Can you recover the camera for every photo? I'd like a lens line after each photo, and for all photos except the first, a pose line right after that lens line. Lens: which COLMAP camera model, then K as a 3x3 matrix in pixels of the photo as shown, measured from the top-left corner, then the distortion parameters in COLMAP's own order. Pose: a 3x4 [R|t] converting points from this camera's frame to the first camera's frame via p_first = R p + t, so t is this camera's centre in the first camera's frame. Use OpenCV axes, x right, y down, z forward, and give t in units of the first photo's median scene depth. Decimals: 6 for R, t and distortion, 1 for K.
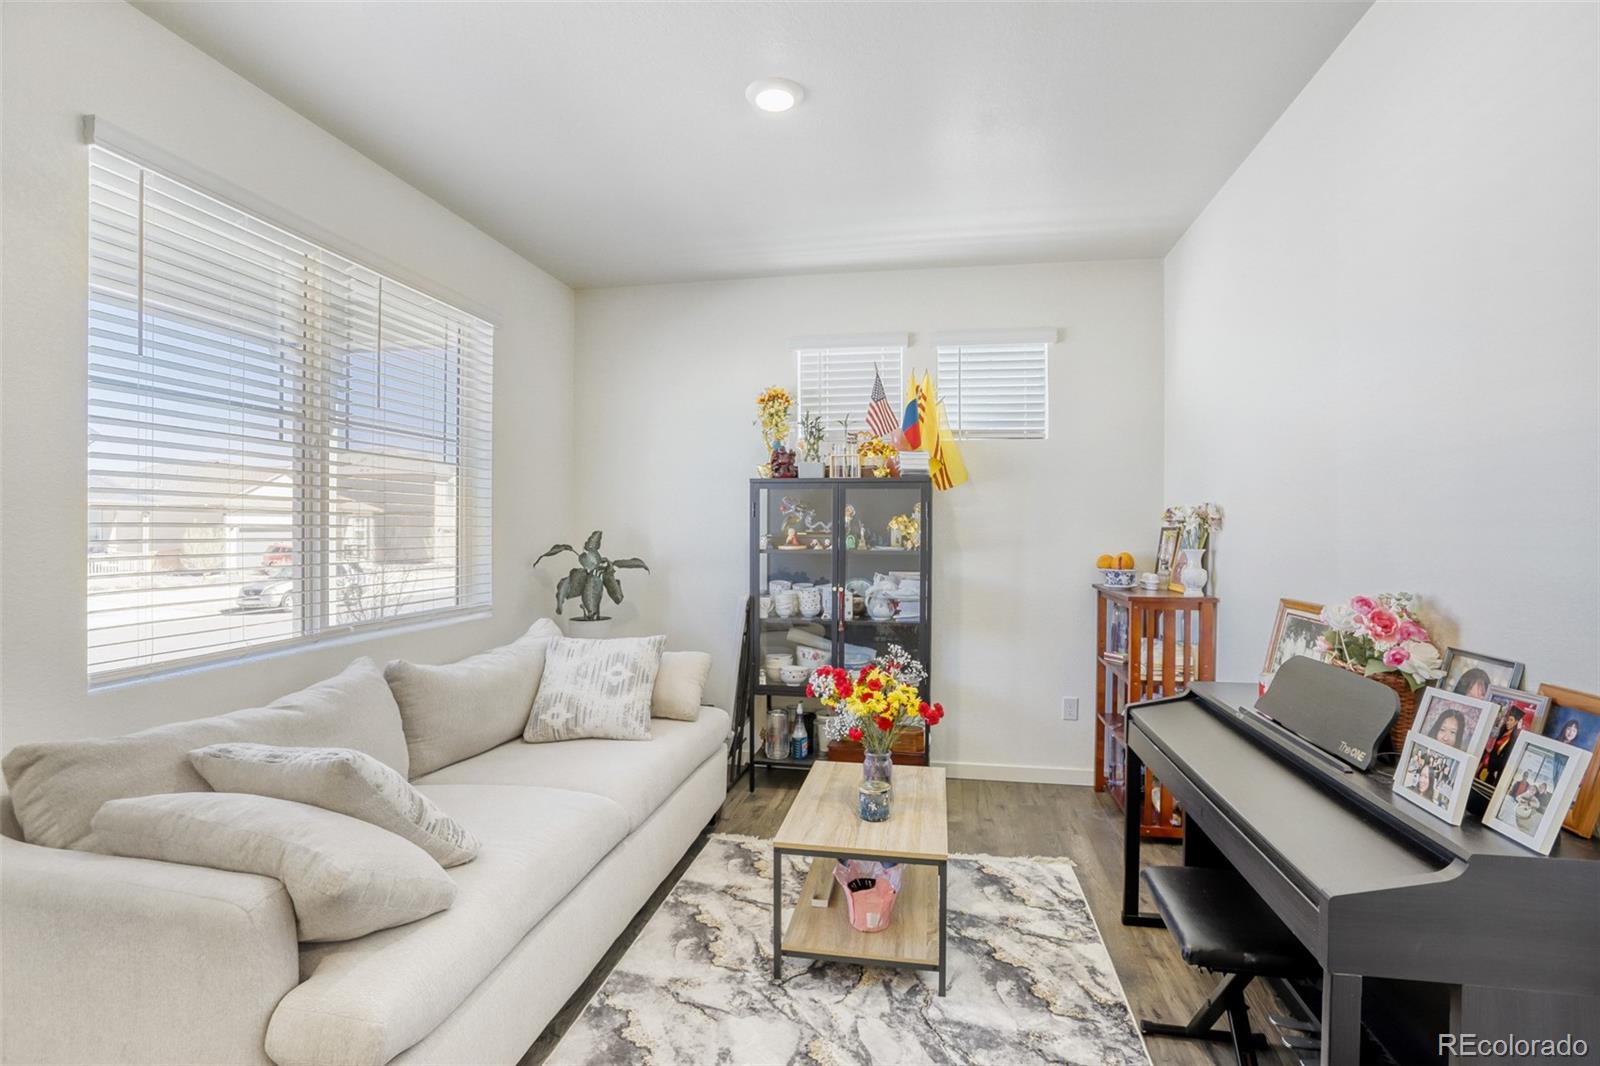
lens RADIAL K [[770.1, 0, 811.8], [0, 770.1, 541.1], [0, 0, 1]] dist [-0.040387, 0.011615]
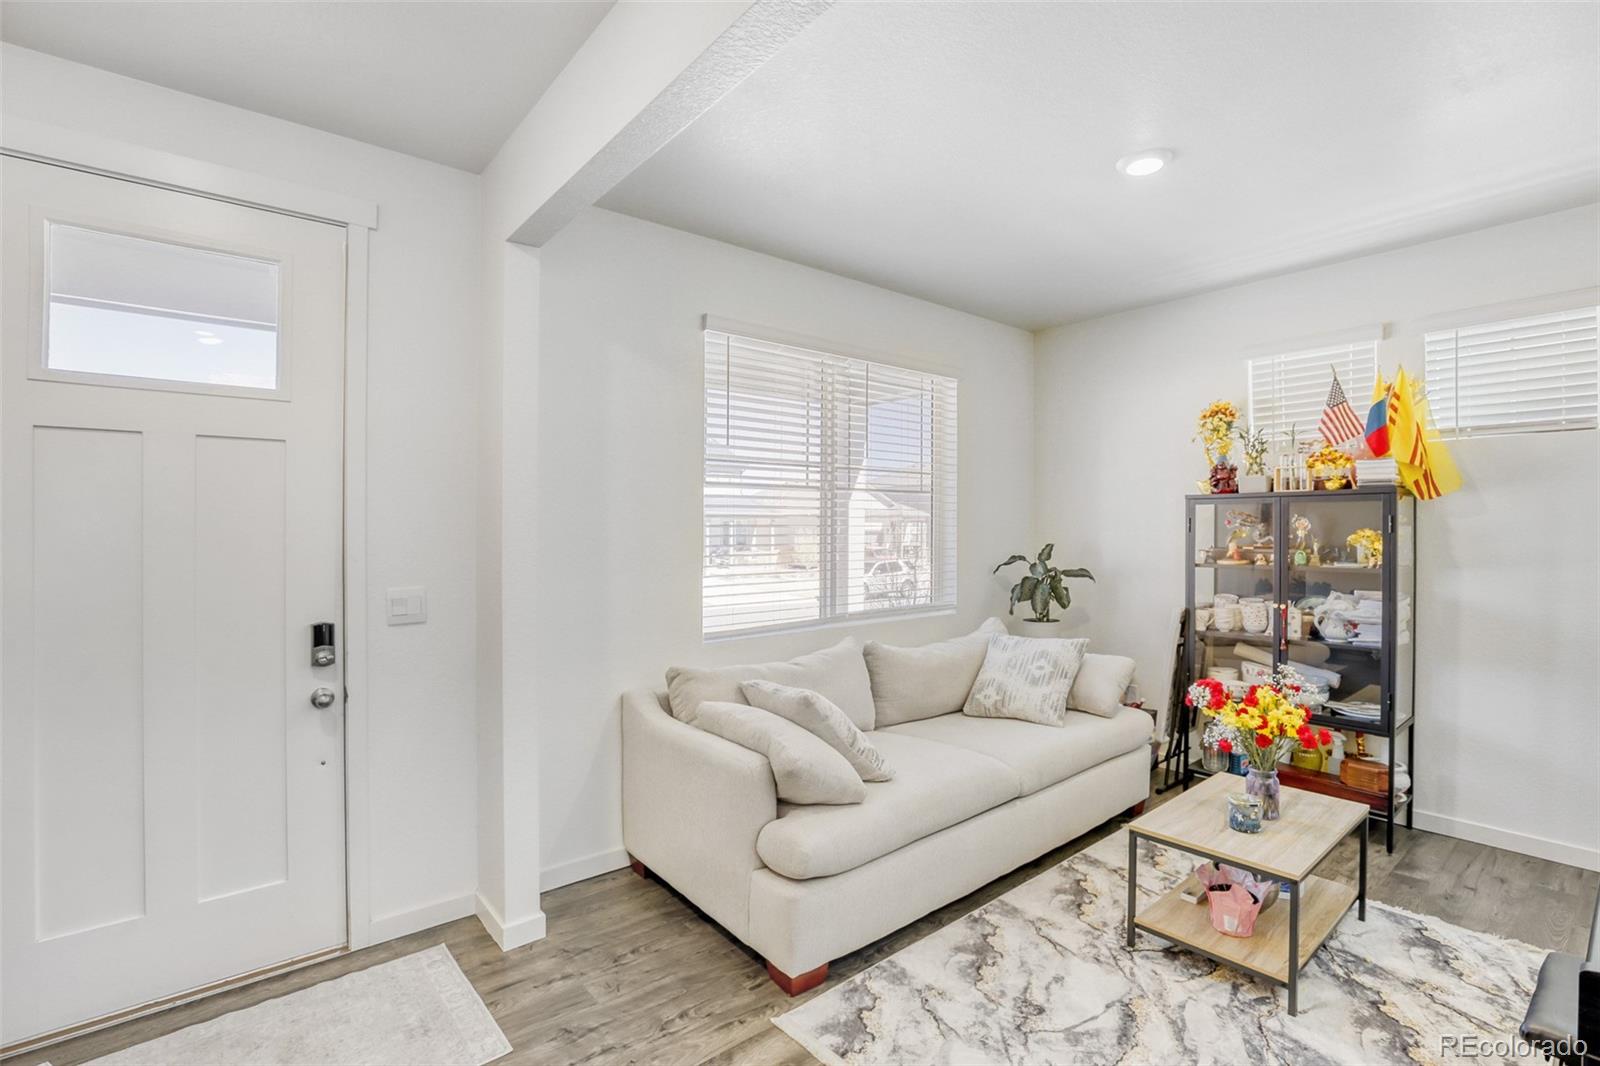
lens RADIAL K [[744.9, 0, 799.4], [0, 744.9, 526.0], [0, 0, 1]] dist [-0.015909, 0.006648]
pose [[0.769797, -0.012642, -0.638164, 0.240832], [-0.001675, 0.999760, -0.021825, -0.025456], [0.638287, 0.017870, 0.769591, -0.151963]]
